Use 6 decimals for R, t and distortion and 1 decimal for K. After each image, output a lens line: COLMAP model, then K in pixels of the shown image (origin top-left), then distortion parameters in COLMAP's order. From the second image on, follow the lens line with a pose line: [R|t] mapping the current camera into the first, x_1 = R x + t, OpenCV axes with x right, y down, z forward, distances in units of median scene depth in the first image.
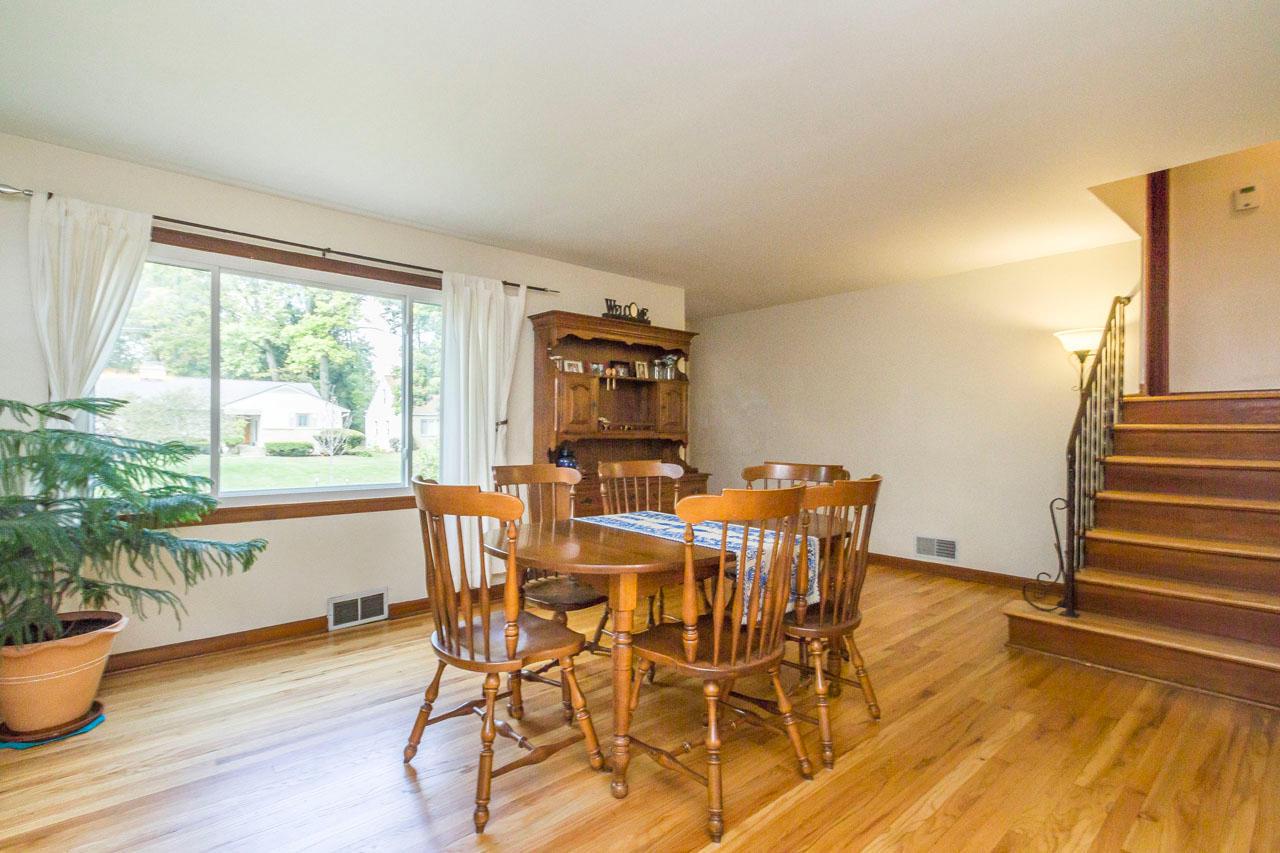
lens RADIAL K [[628.1, 0, 640.0], [0, 628.1, 426.5], [0, 0, 1]] dist [0.001711, -0.000158]
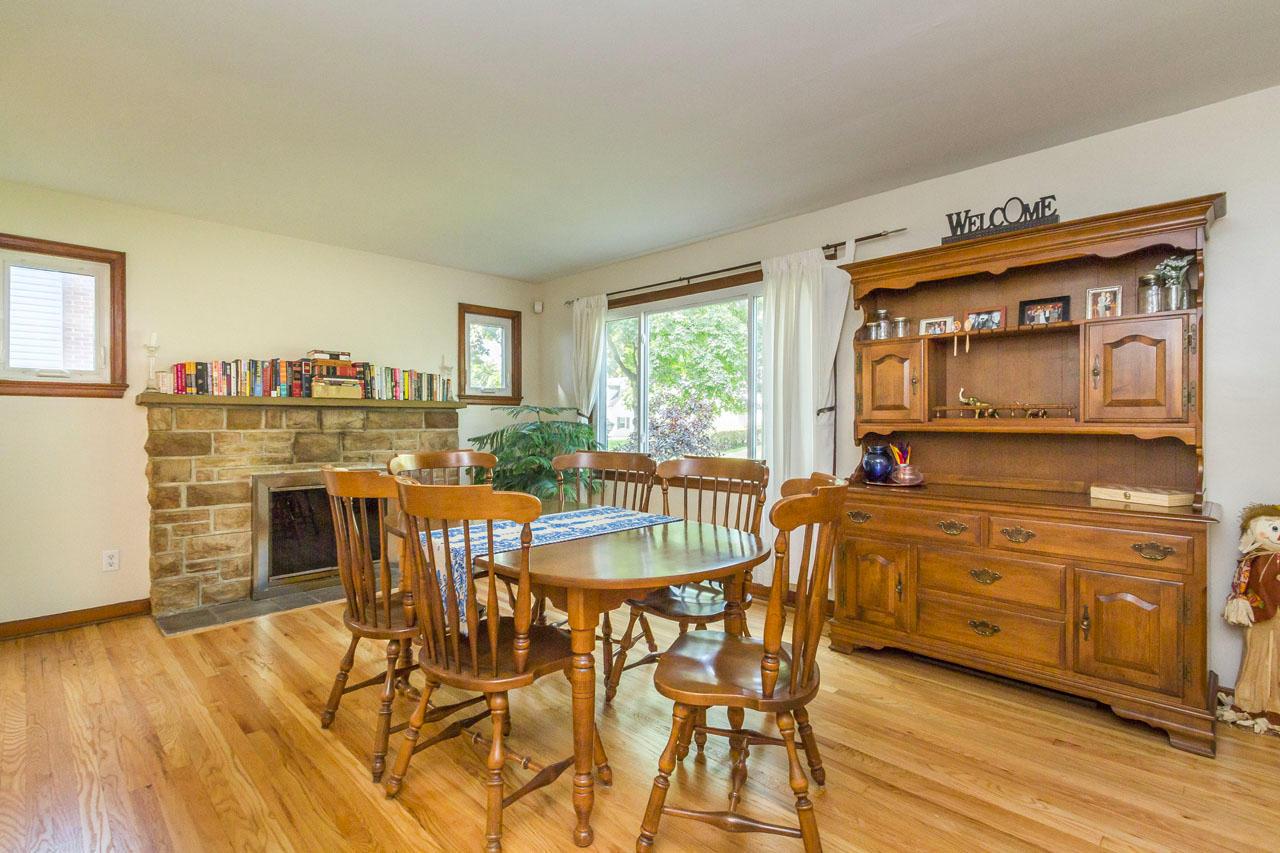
lens RADIAL K [[628.1, 0, 640.0], [0, 628.1, 426.5], [0, 0, 1]] dist [0.001711, -0.000158]
pose [[0.016348, 0.009558, -0.999821, 0.629341], [0.012118, 0.999879, 0.009757, 0.006000], [0.999793, -0.012276, 0.016230, 0.708094]]
